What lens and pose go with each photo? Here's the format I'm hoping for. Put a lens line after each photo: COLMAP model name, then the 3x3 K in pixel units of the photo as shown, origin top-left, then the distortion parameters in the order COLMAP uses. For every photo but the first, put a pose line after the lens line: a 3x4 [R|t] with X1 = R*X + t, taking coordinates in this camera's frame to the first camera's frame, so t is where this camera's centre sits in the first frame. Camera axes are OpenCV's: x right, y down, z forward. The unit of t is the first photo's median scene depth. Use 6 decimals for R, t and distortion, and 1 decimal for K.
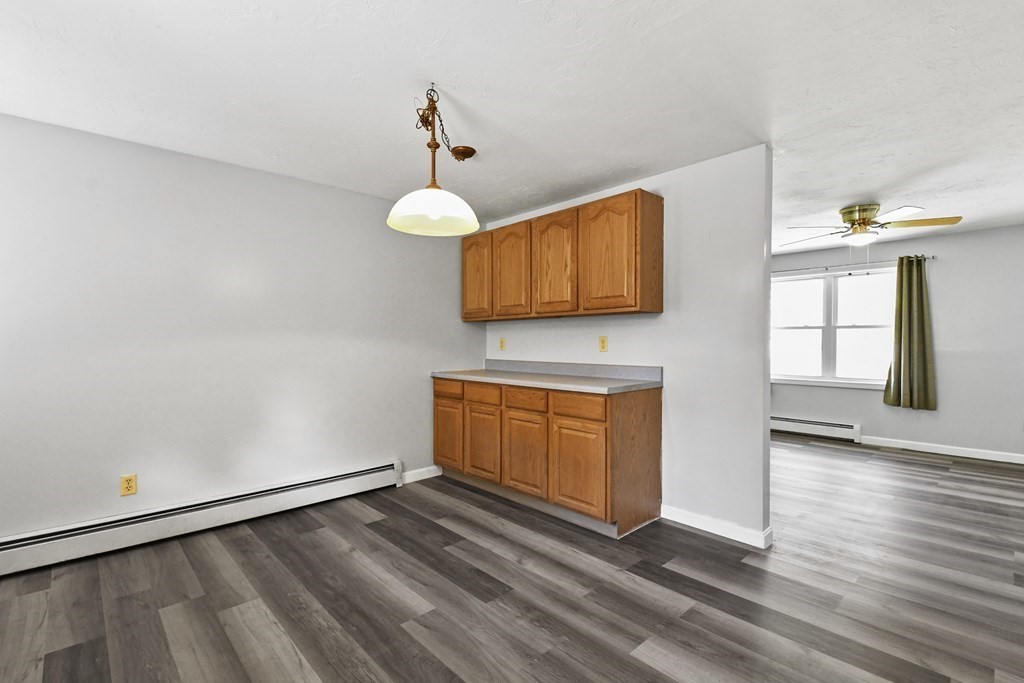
lens RADIAL K [[470.6, 0, 506.8], [0, 470.6, 343.0], [0, 0, 1]] dist [0.012676, -0.000362]
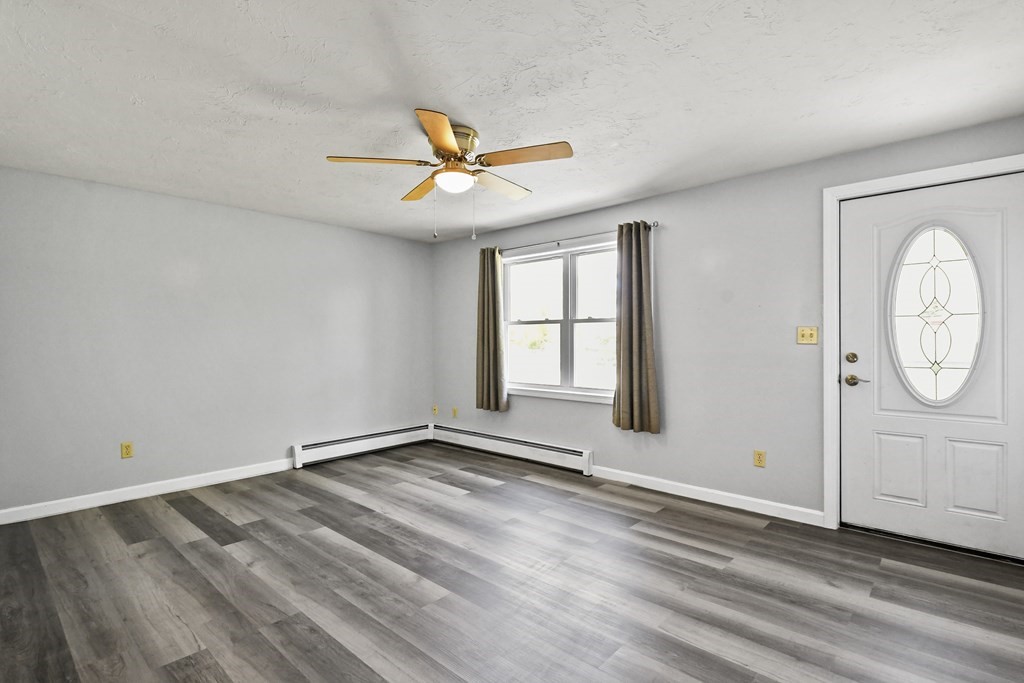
lens RADIAL K [[493.9, 0, 505.7], [0, 493.9, 342.1], [0, 0, 1]] dist [0.045436, -0.029251]
pose [[0.996980, -0.002280, 0.077619, 0.947744], [0.002336, 0.999997, -0.000633, 0.001633], [-0.077617, 0.000812, 0.996983, 0.397198]]
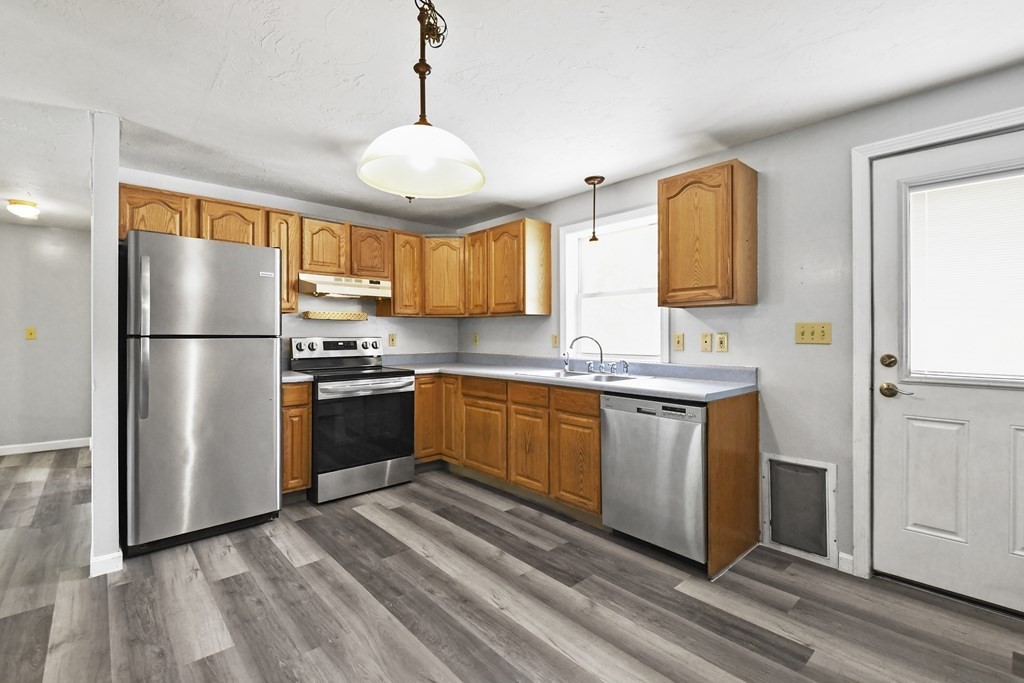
lens RADIAL K [[455.9, 0, 510.9], [0, 455.9, 332.8], [0, 0, 1]] dist [0.038922, -0.024025]
pose [[-0.999970, 0.000780, 0.007666, -0.194820], [0.000779, 1.000000, -0.000040, -0.007650], [-0.007666, -0.000034, -0.999971, 1.129731]]
